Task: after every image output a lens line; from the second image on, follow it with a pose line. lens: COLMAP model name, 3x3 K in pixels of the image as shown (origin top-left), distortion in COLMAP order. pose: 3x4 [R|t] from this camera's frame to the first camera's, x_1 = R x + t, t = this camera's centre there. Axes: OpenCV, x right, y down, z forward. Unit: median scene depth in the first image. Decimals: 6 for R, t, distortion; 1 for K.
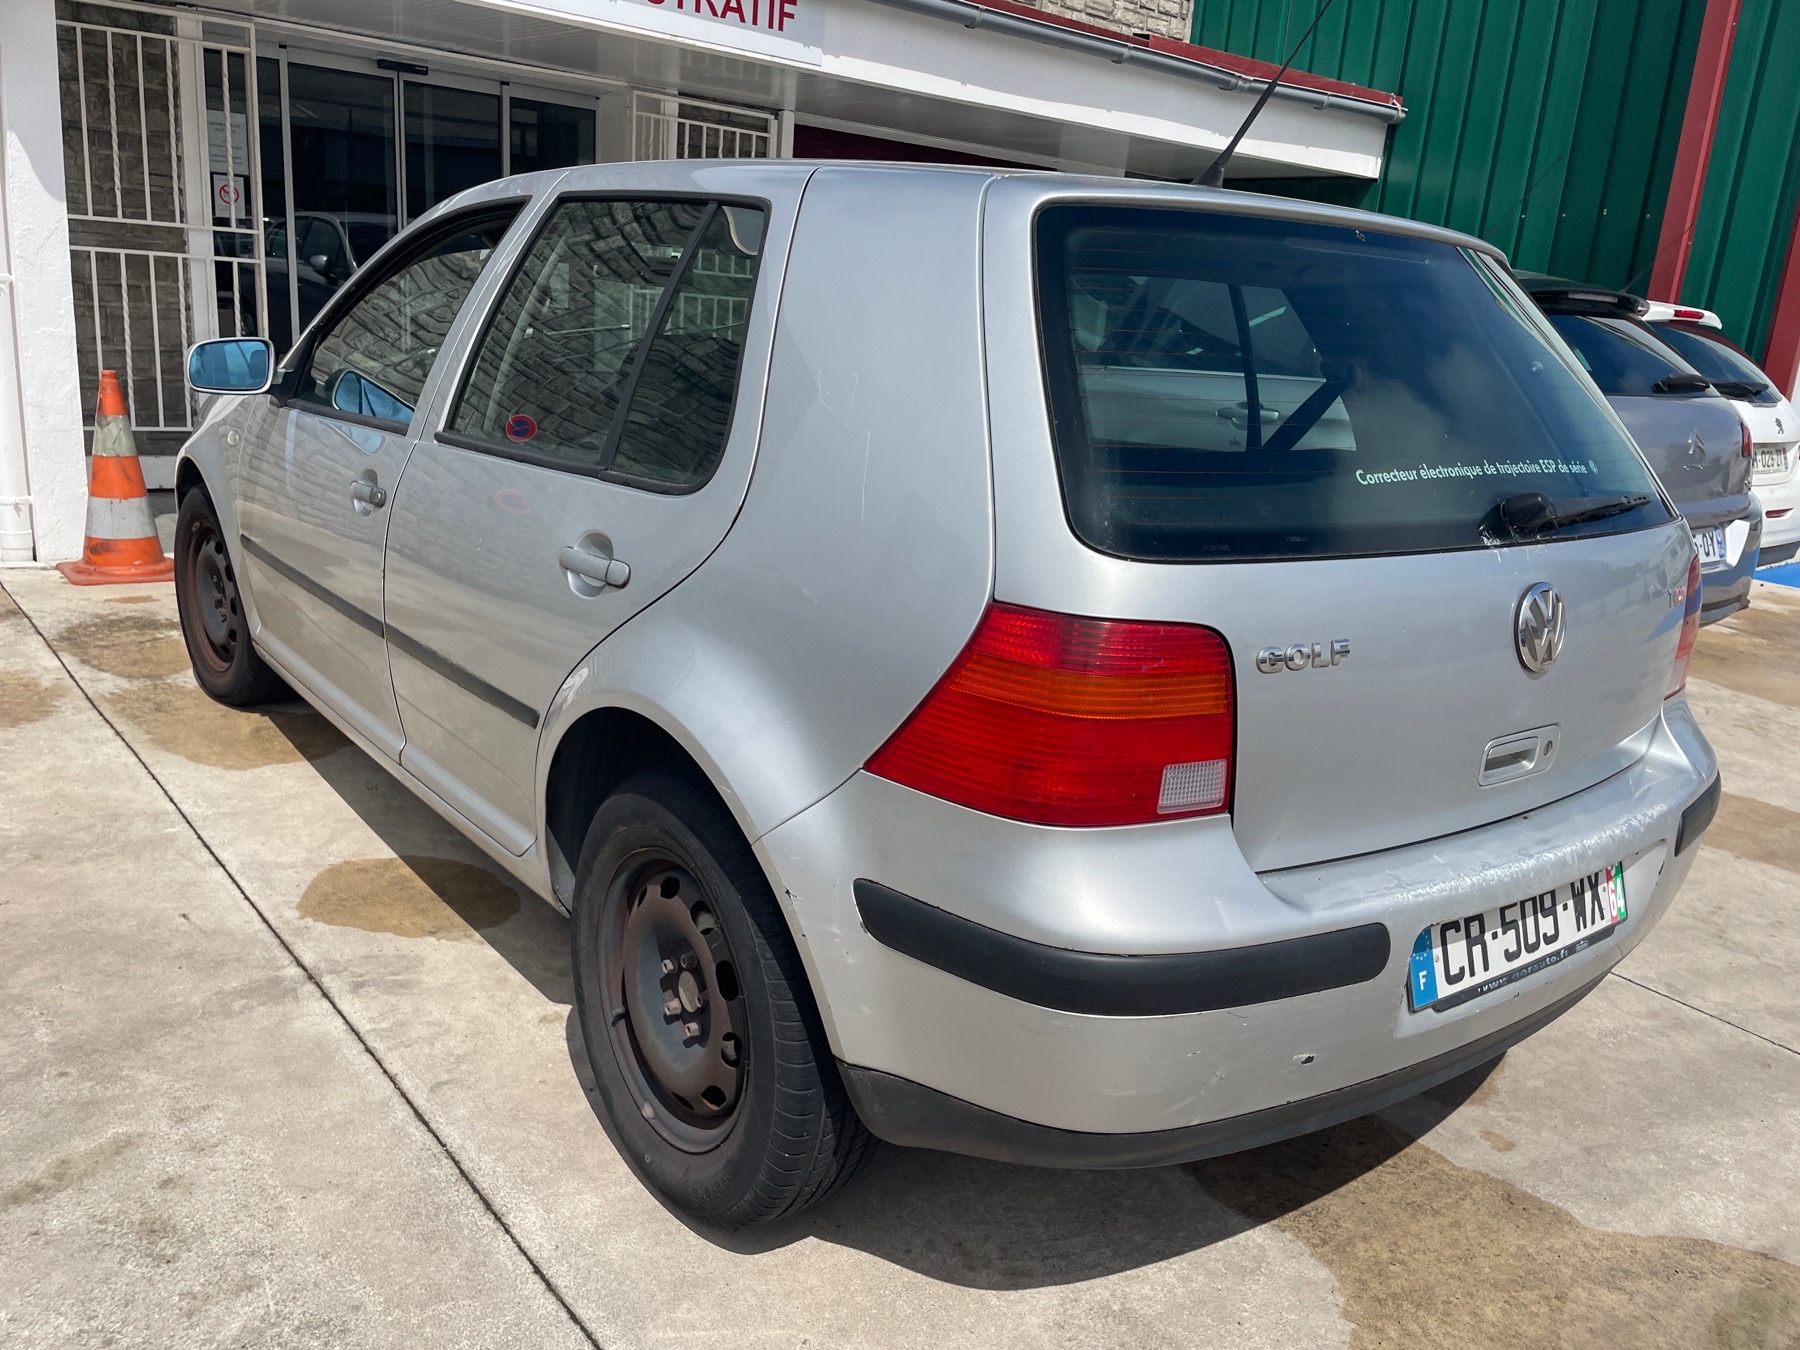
lens RADIAL K [[1345.5, 0, 888.7], [0, 1345.5, 676.0], [0, 0, 1]] dist [-0.000542, -0.030415]
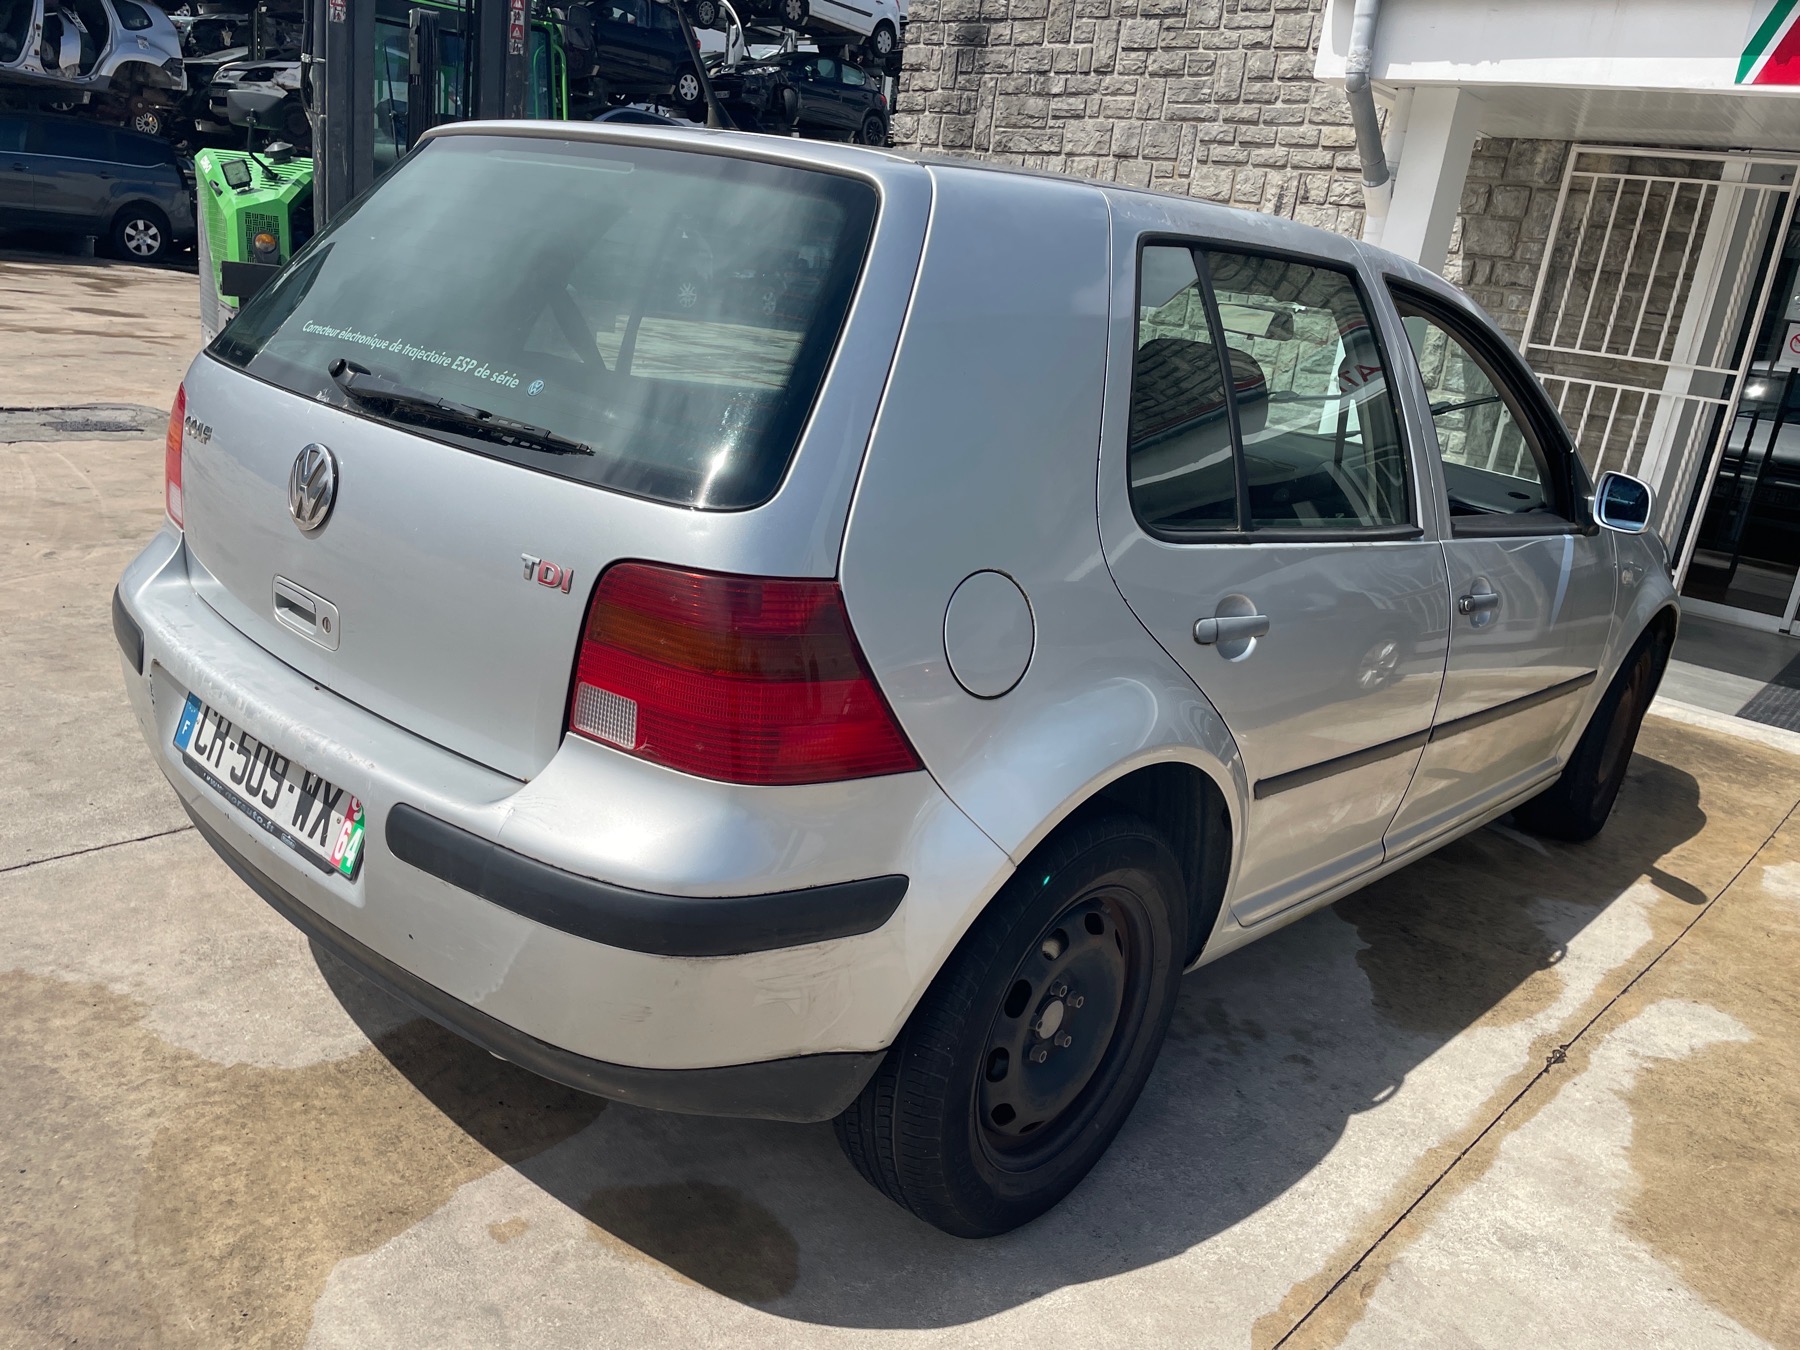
lens RADIAL K [[1345.5, 0, 888.7], [0, 1345.5, 676.0], [0, 0, 1]] dist [-0.000542, -0.030415]
pose [[0.202766, 0.226058, -0.952777, 0.967334], [-0.364413, 0.920524, 0.140852, -0.126783], [0.908894, 0.318644, 0.269030, 0.714680]]
